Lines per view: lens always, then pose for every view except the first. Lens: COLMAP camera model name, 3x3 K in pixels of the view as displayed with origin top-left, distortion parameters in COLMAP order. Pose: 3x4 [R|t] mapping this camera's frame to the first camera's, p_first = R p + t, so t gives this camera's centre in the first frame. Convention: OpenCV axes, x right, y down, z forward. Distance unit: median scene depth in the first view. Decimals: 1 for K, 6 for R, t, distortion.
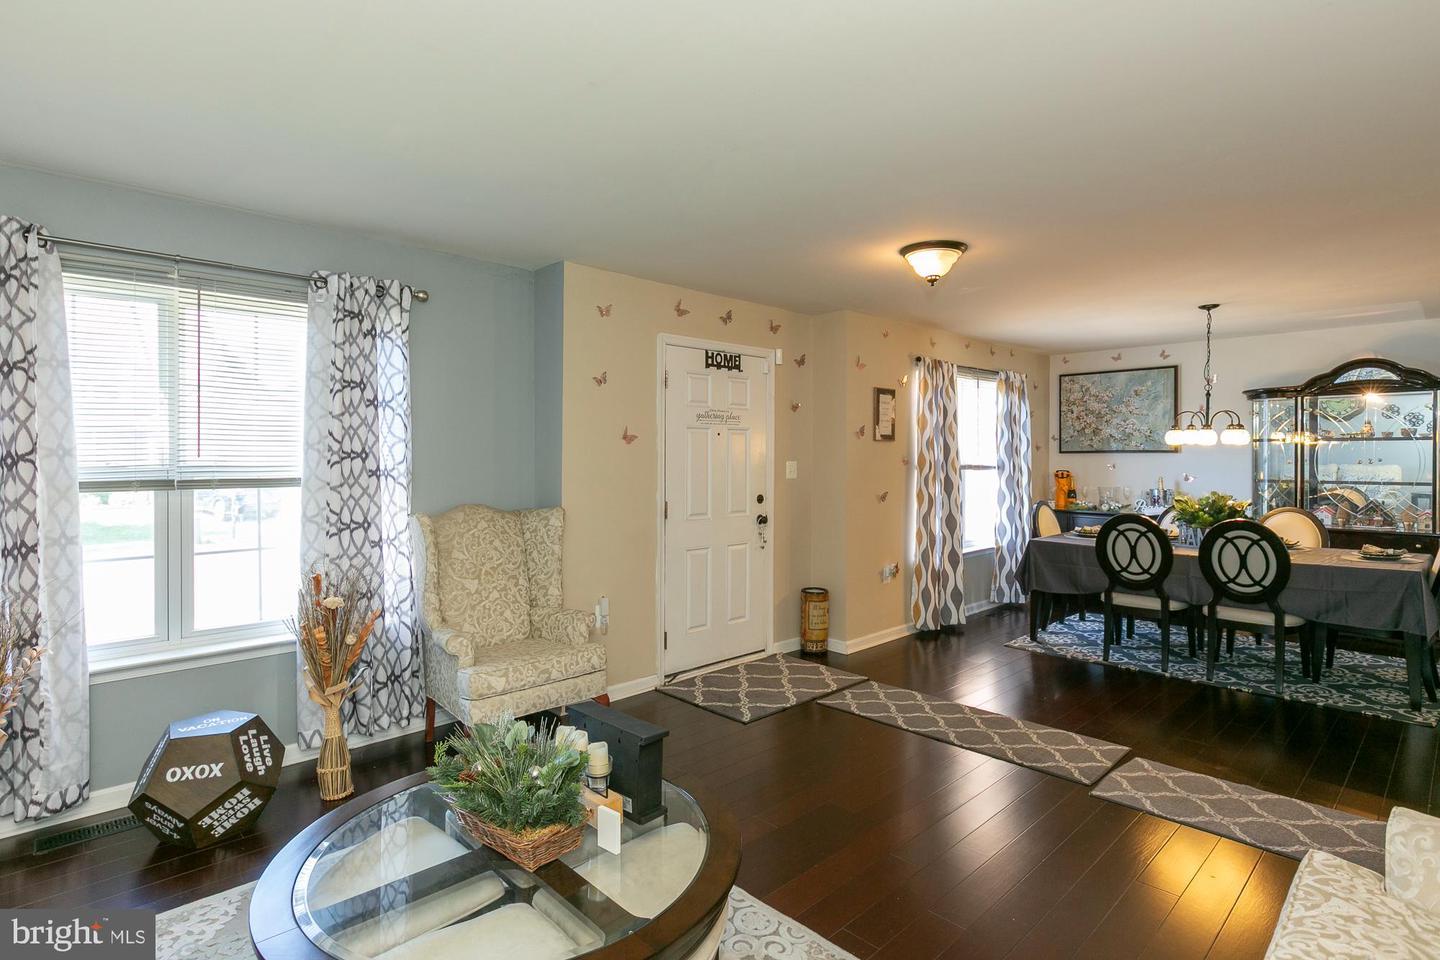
lens RADIAL K [[744.6, 0, 719.7], [0, 744.6, 466.4], [0, 0, 1]] dist [0.001634, -0.000544]
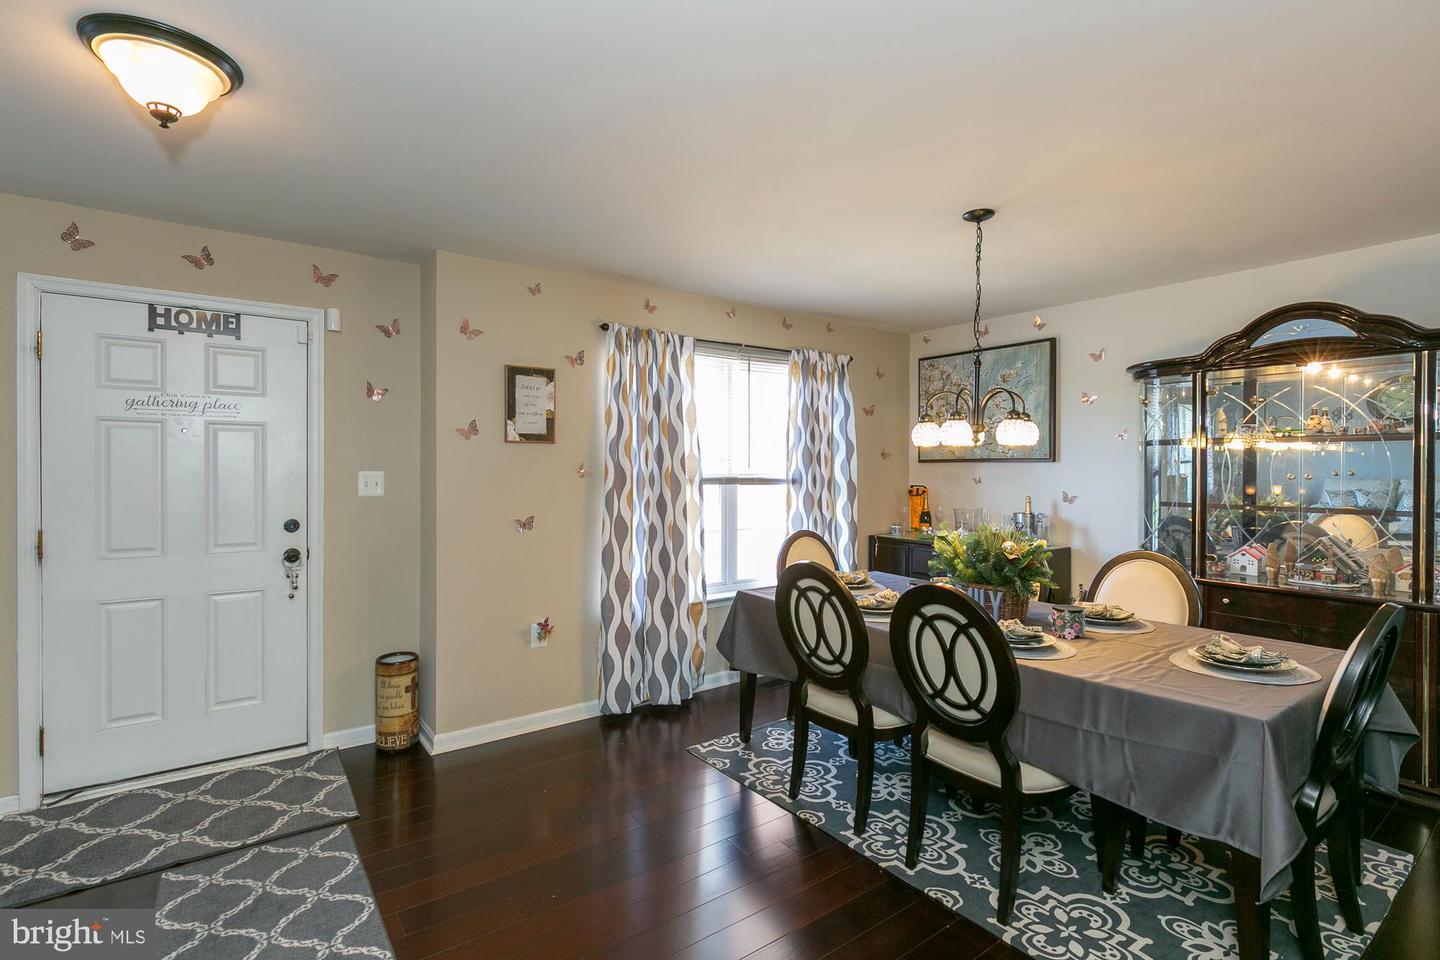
lens RADIAL K [[679.4, 0, 724.6], [0, 679.4, 477.1], [0, 0, 1]] dist [0.000299, -0.000697]
pose [[0.989896, 0.005007, -0.141707, 0.513115], [-0.005086, 0.999987, -0.000200, -0.002743], [0.141704, 0.000919, 0.989909, 0.414475]]
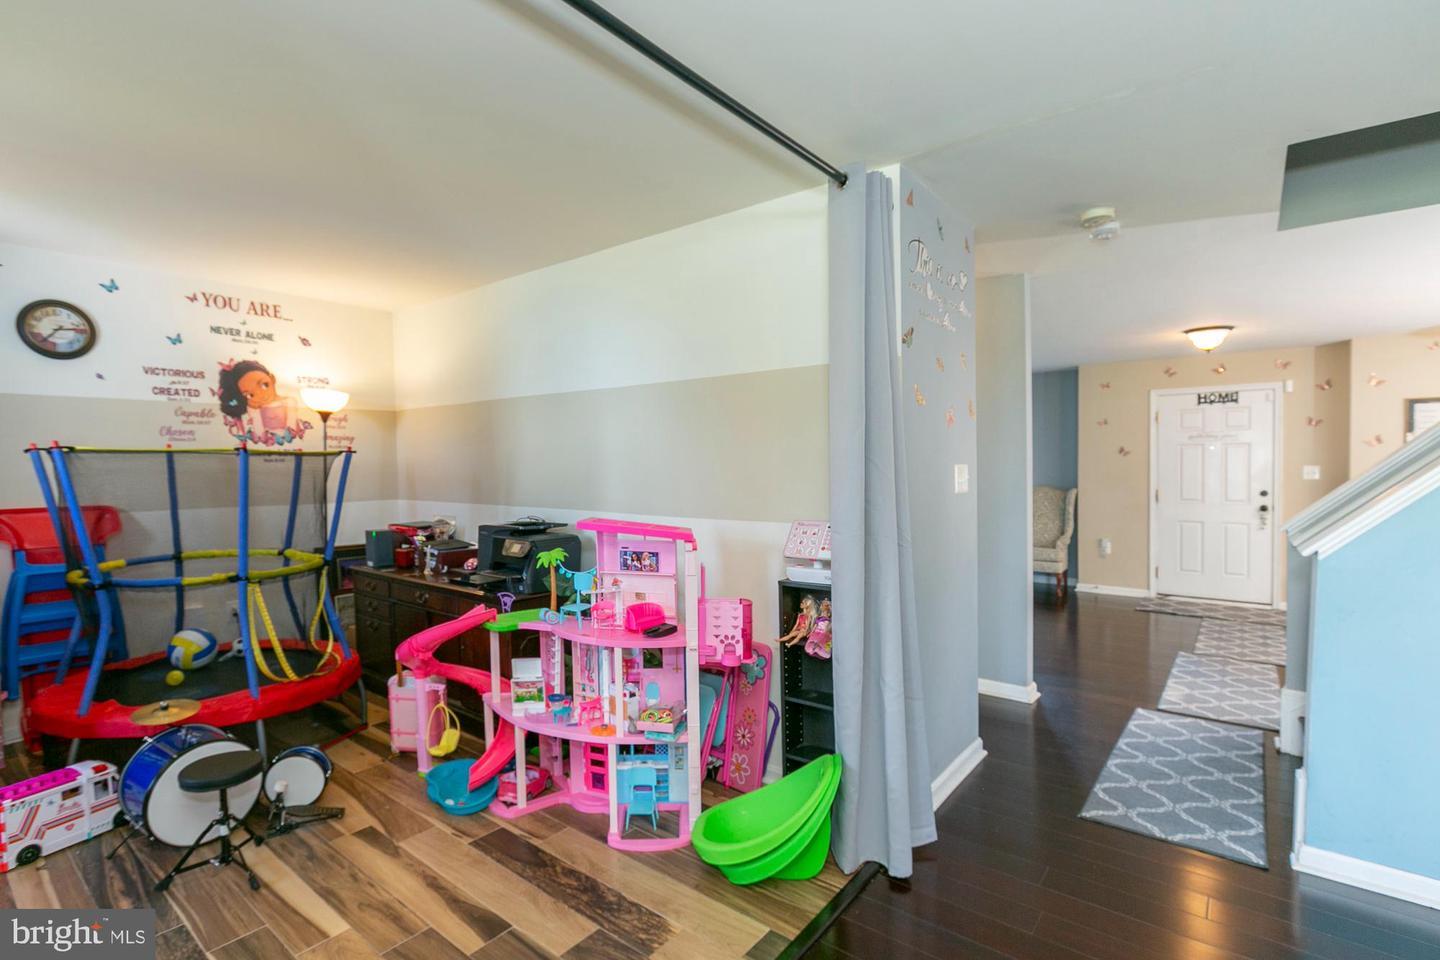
lens RADIAL K [[679.4, 0, 724.6], [0, 679.4, 477.1], [0, 0, 1]] dist [0.000299, -0.000697]
pose [[0.135586, 0.013693, -0.990671, 1.103052], [-0.004701, 0.999902, 0.013177, 0.002445], [0.990754, 0.002870, 0.135637, -0.145927]]
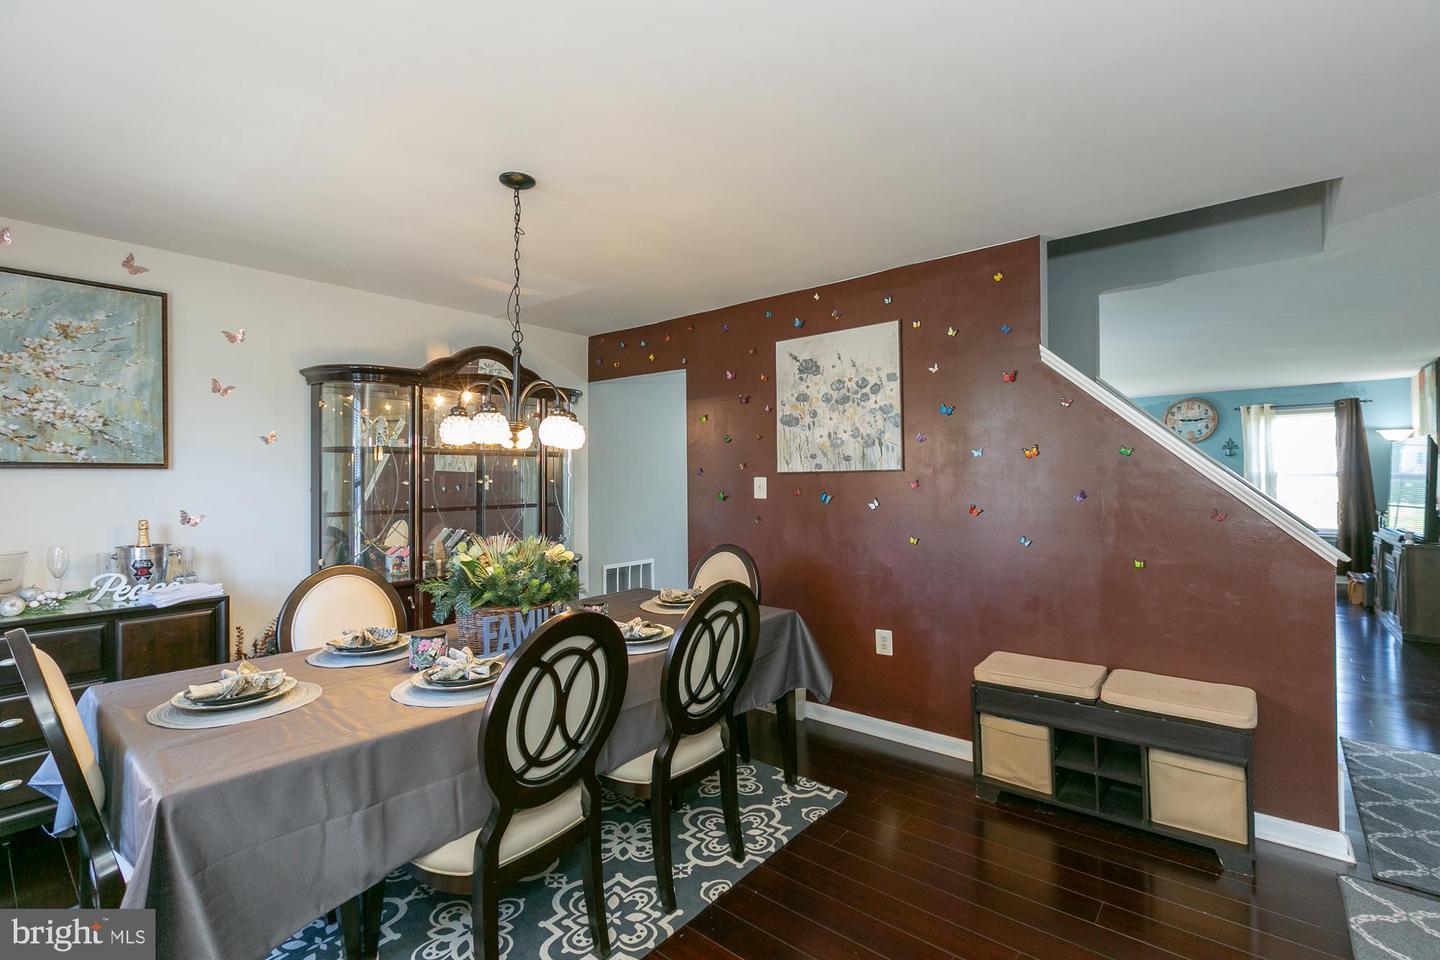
lens RADIAL K [[644.1, 0, 720.5], [0, 644.1, 475.5], [0, 0, 1]] dist [-0.000852, 0.000002]
pose [[-0.103427, 0.005223, 0.994623, 0.190404], [0.026173, 0.999654, -0.002528, -0.003728], [-0.994293, 0.025771, -0.103528, 0.874640]]
